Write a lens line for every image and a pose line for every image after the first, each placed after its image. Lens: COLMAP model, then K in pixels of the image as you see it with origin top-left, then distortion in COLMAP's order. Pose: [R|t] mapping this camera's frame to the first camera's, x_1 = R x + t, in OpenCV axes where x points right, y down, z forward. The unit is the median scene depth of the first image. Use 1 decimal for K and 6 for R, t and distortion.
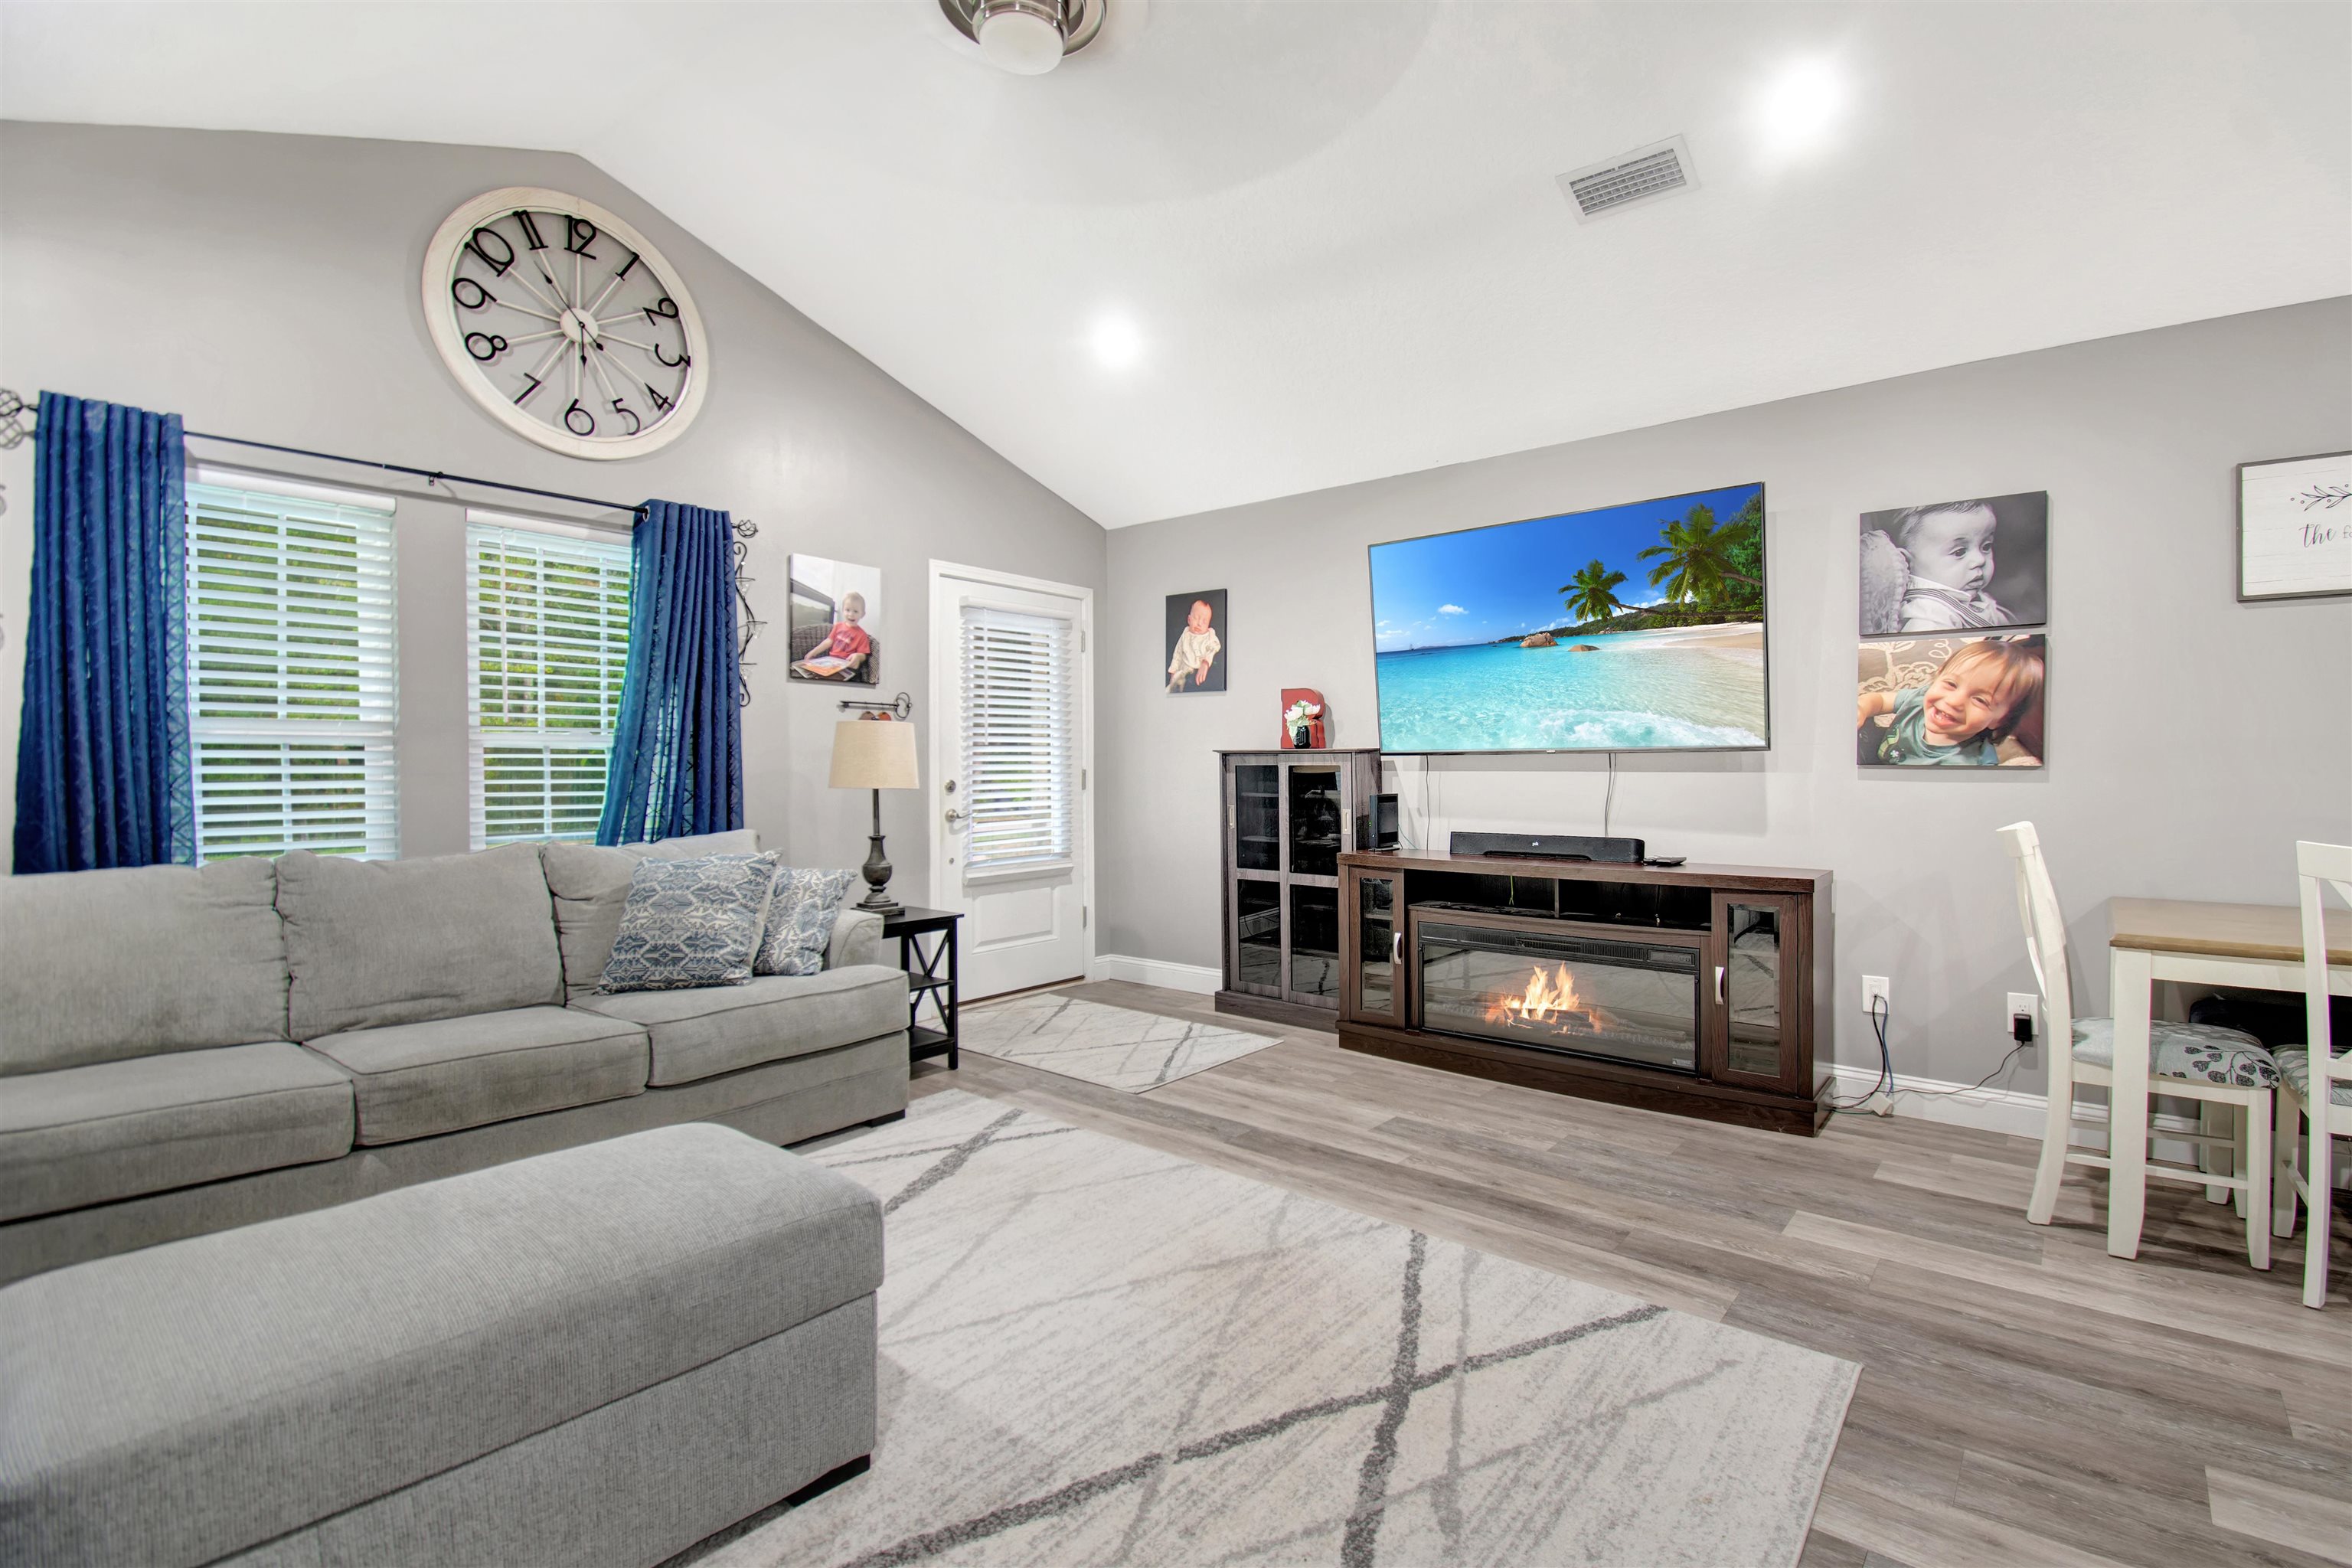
lens RADIAL K [[1065.8, 0, 1270.8], [0, 1065.8, 786.7], [0, 0, 1]] dist [-0.004801, -0.010586]
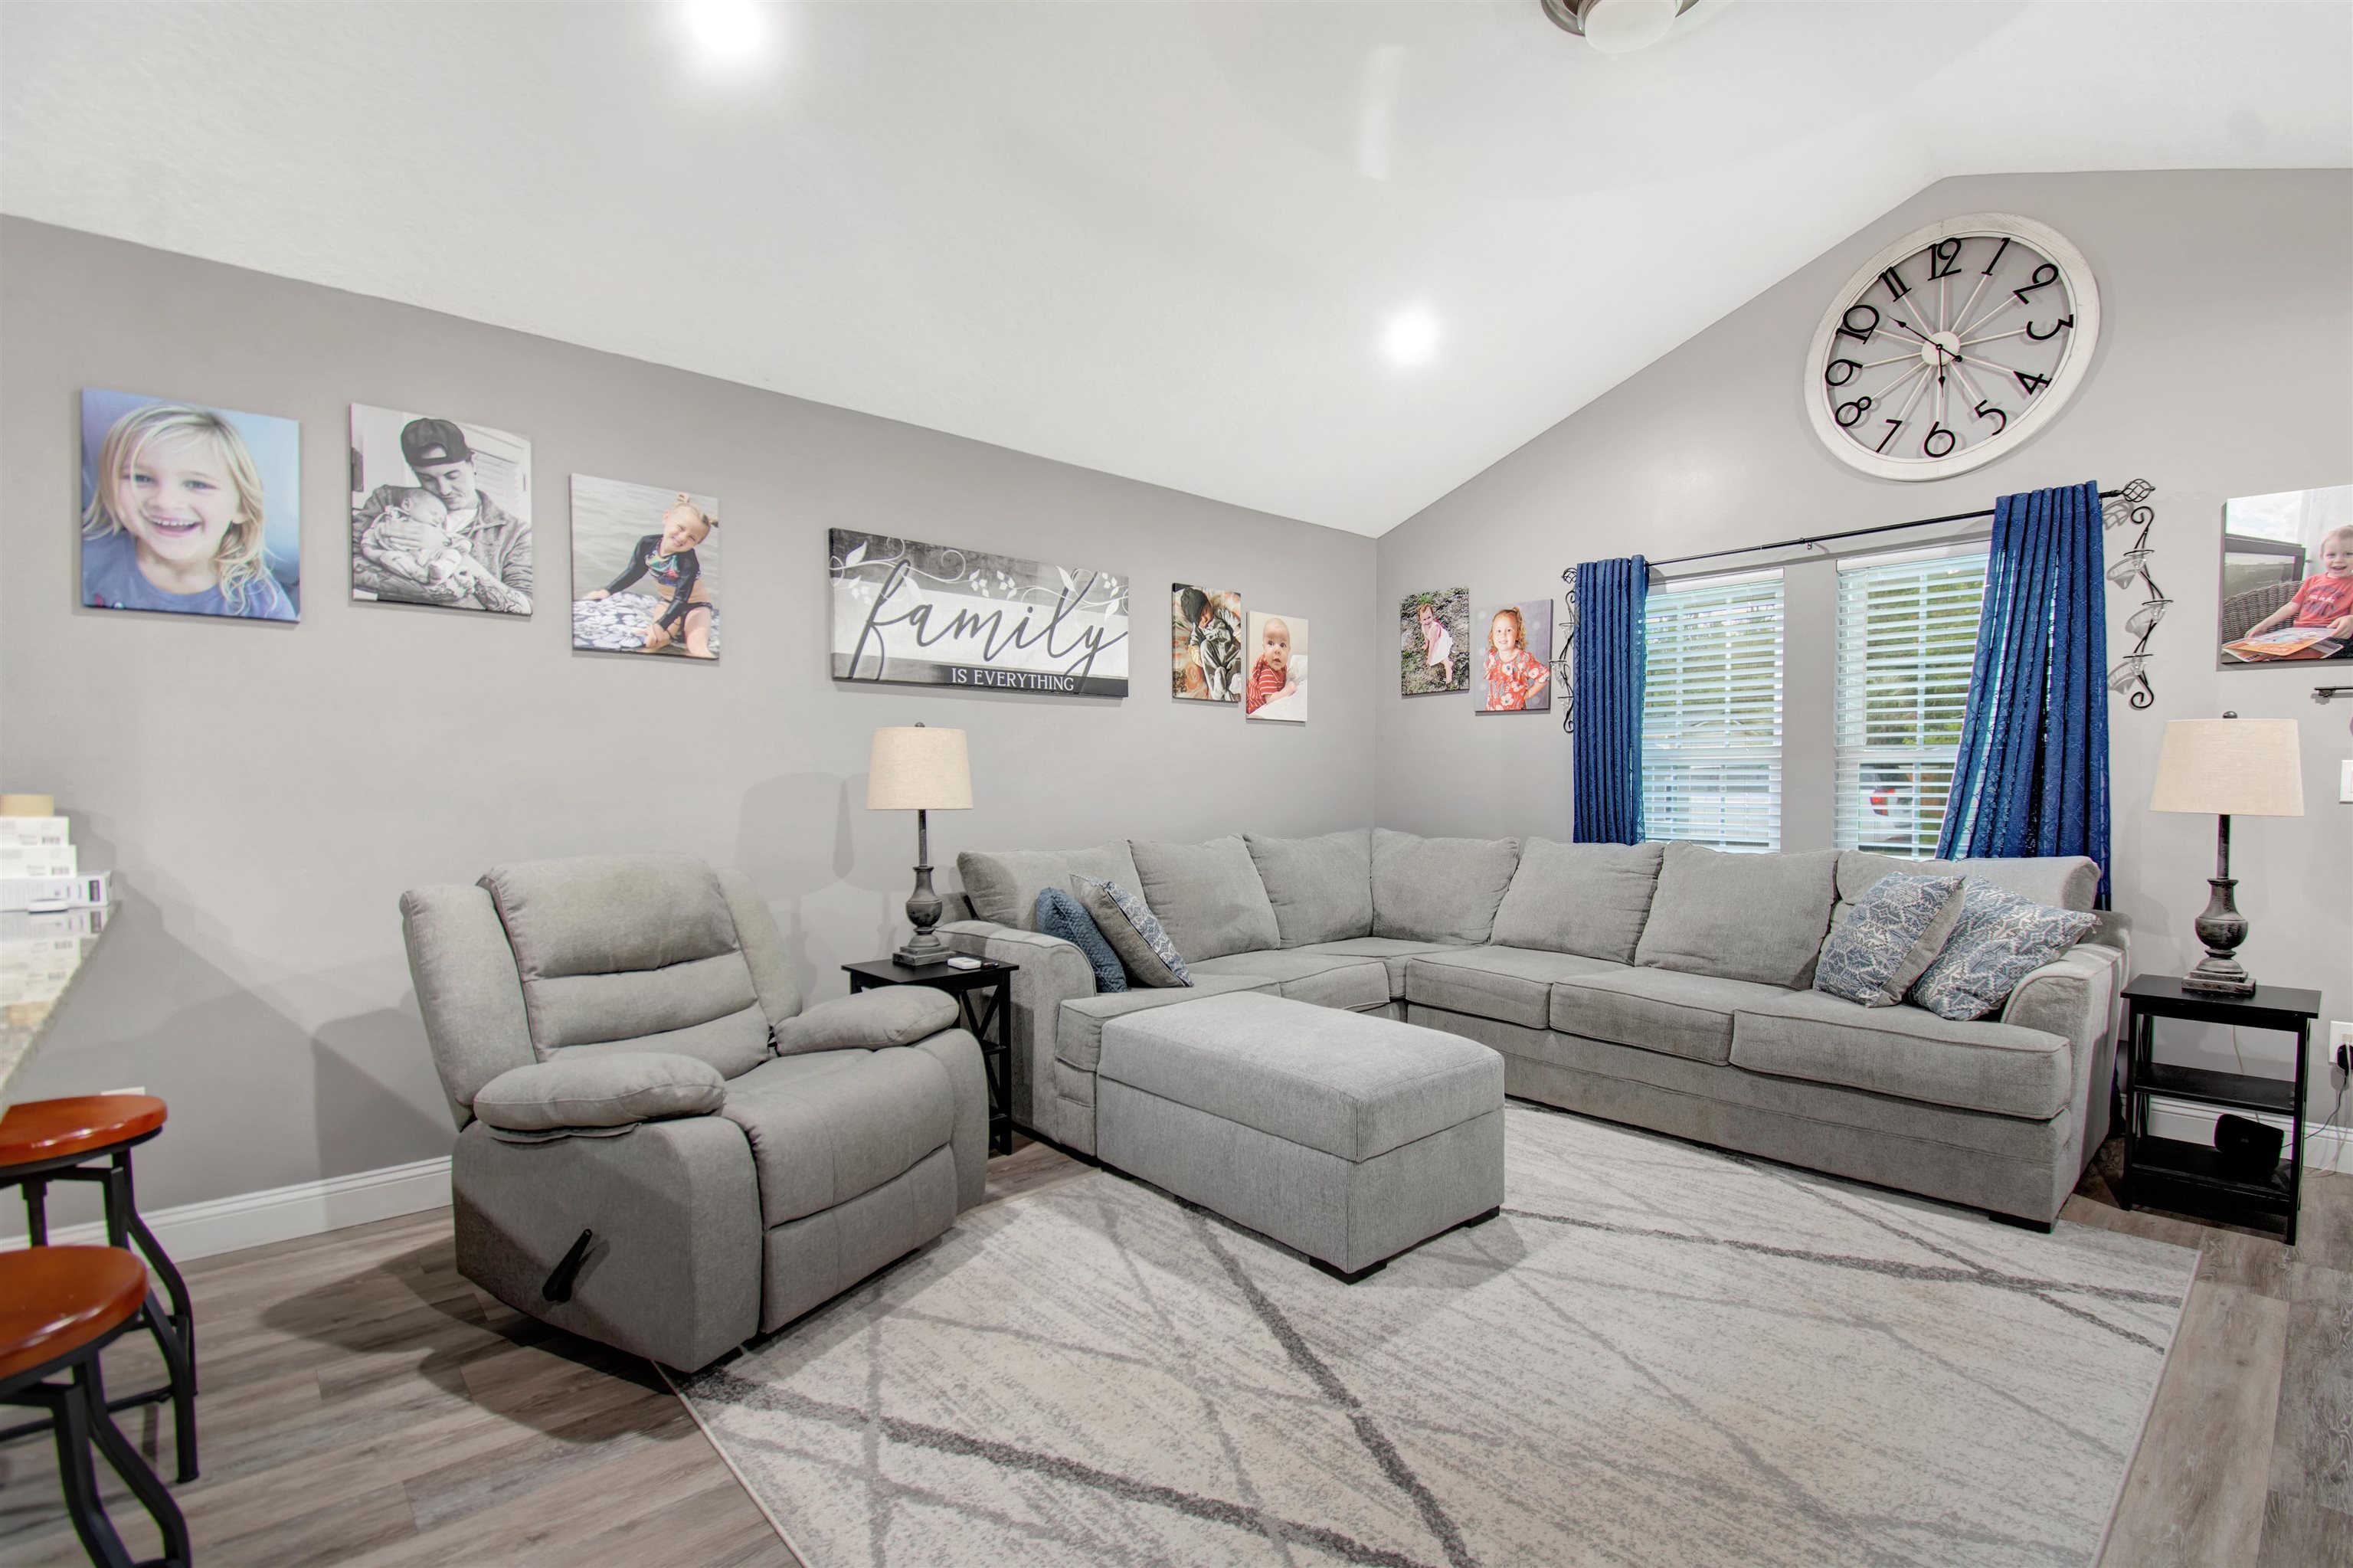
lens RADIAL K [[1066.3, 0, 1227.7], [0, 1066.3, 823.4], [0, 0, 1]] dist [-0.004801, -0.010586]
pose [[-0.162180, 0.039171, -0.985983, 0.561340], [-0.018547, 0.998914, 0.042735, -0.012010], [0.986587, 0.025218, -0.161277, 0.586989]]
